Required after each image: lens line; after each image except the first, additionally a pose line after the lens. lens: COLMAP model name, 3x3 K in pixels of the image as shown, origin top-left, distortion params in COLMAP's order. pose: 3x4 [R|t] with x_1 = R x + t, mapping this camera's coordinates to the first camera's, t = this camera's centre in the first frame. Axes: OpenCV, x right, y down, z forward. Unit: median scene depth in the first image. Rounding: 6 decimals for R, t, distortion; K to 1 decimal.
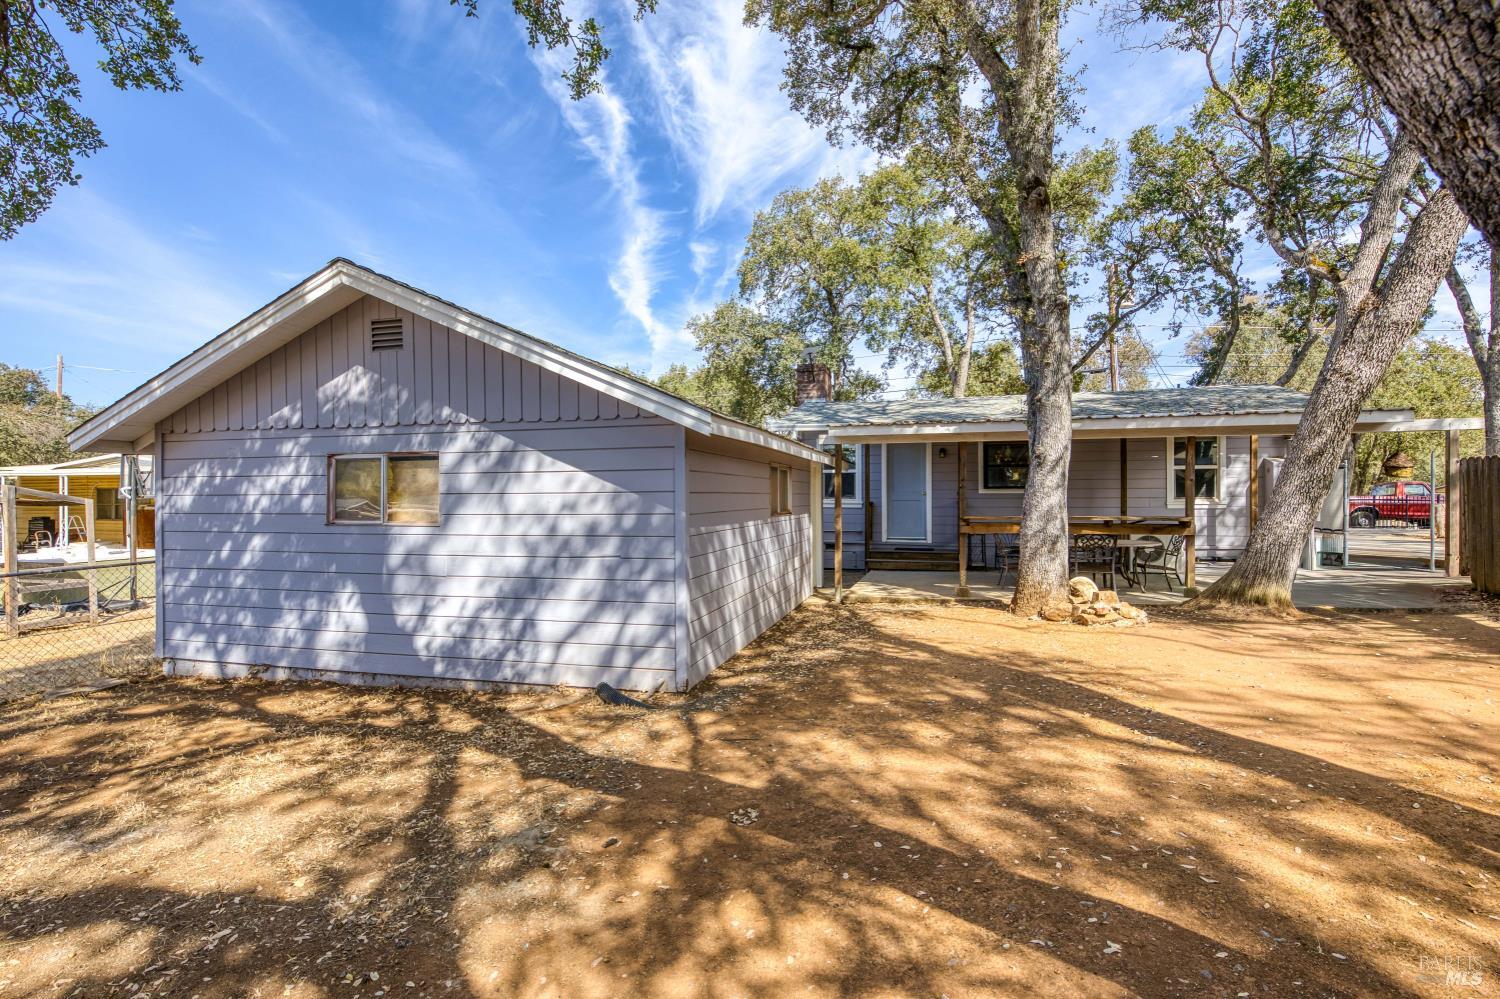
lens RADIAL K [[703.7, 0, 750.0], [0, 703.7, 499.5], [0, 0, 1]] dist [-0.004566, -0.000421]
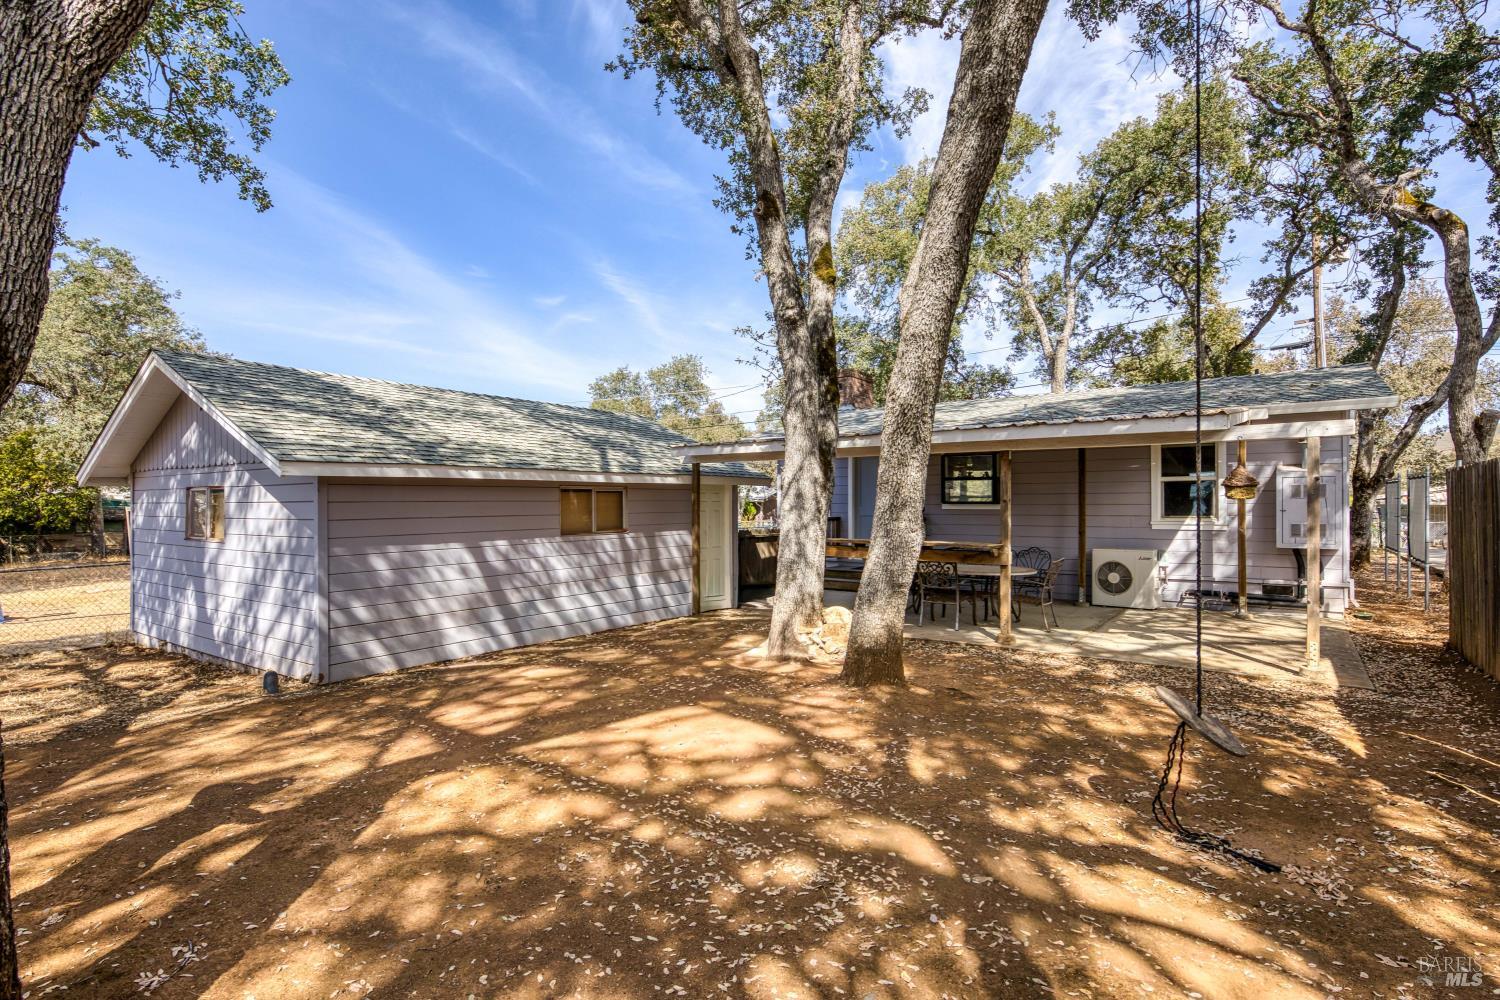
lens RADIAL K [[741.4, 0, 750.0], [0, 741.4, 500.0], [0, 0, 1]] dist [0.003695, 0.000767]
pose [[0.935533, -0.000113, -0.353240, 0.964574], [-0.000965, 0.999995, -0.002874, -0.037994], [0.353238, 0.003030, 0.935528, 0.048339]]
